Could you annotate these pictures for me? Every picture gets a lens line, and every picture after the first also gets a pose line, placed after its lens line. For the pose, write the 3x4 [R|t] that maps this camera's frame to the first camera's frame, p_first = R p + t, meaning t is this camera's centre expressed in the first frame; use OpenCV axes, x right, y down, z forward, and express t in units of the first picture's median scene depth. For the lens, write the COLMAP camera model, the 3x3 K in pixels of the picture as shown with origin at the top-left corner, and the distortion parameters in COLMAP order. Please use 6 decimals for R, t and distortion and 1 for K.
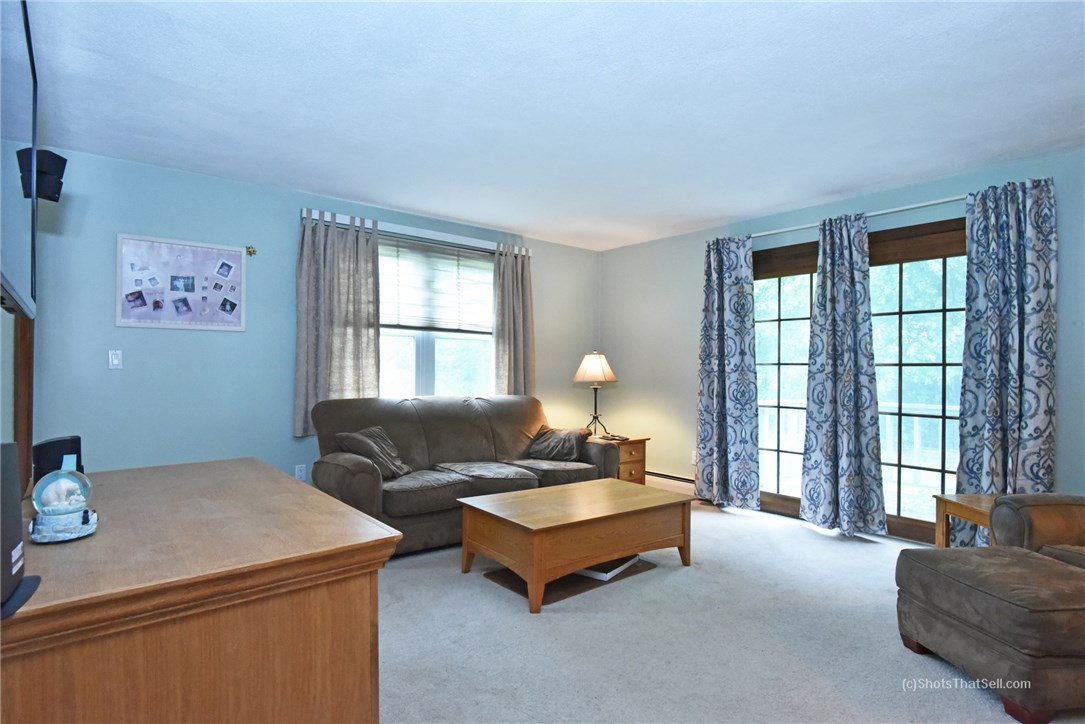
lens RADIAL K [[594.6, 0, 542.7], [0, 594.6, 359.0], [0, 0, 1]] dist [0.001176, -0.000260]
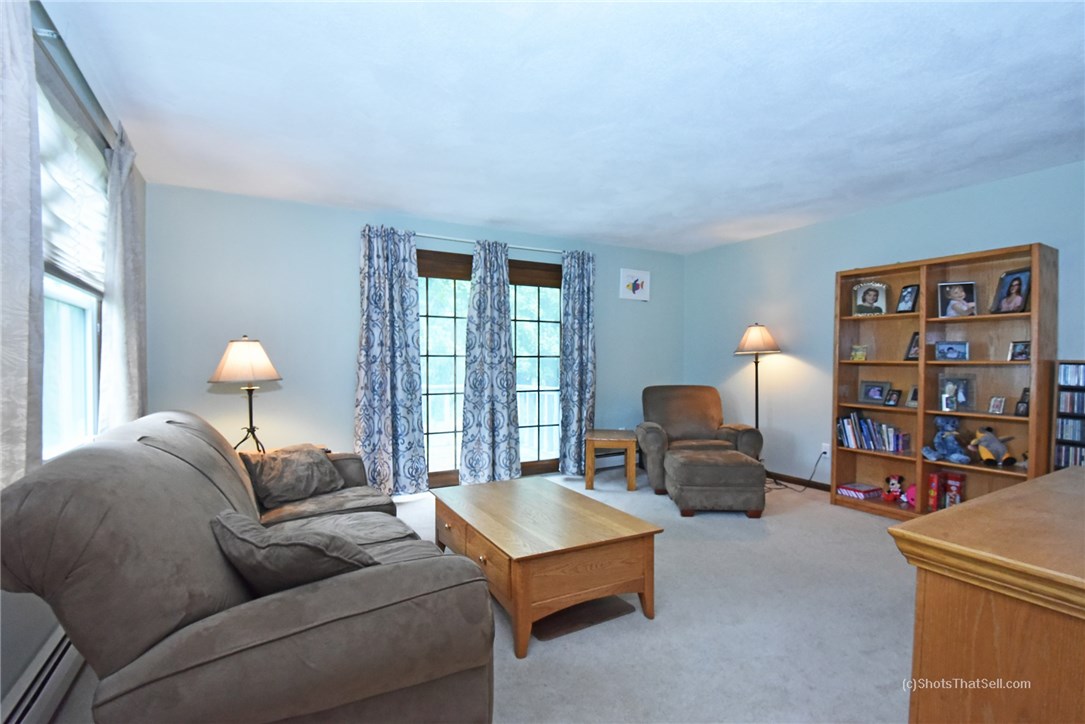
lens RADIAL K [[508.8, 0, 549.6], [0, 508.8, 361.2], [0, 0, 1]] dist [-0.010576, -0.001061]
pose [[0.158077, -0.011662, 0.987358, -0.569065], [-0.013164, 0.999817, 0.013917, 0.002666], [-0.987339, -0.015197, 0.157894, 0.705082]]
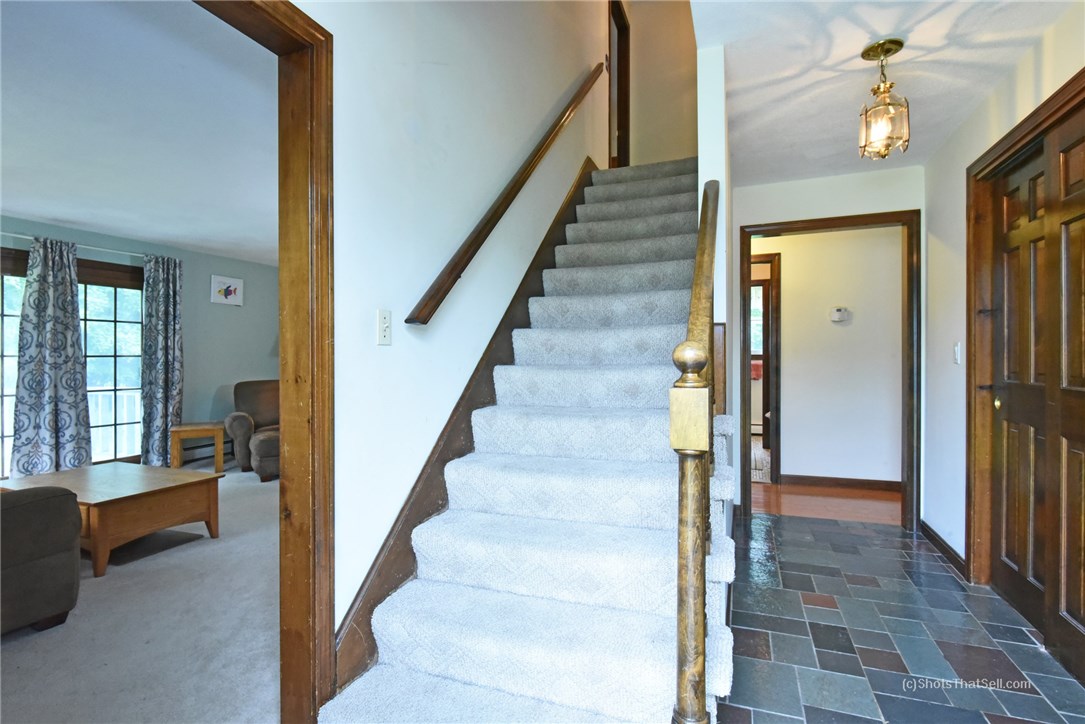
lens RADIAL K [[508.8, 0, 533.6], [0, 508.8, 350.9], [0, 0, 1]] dist [-0.010576, -0.001061]
pose [[-0.488683, 0.006828, 0.872435, -0.933597], [-0.006584, 0.999912, -0.011514, 0.003495], [-0.872437, -0.011371, -0.488595, 0.636961]]
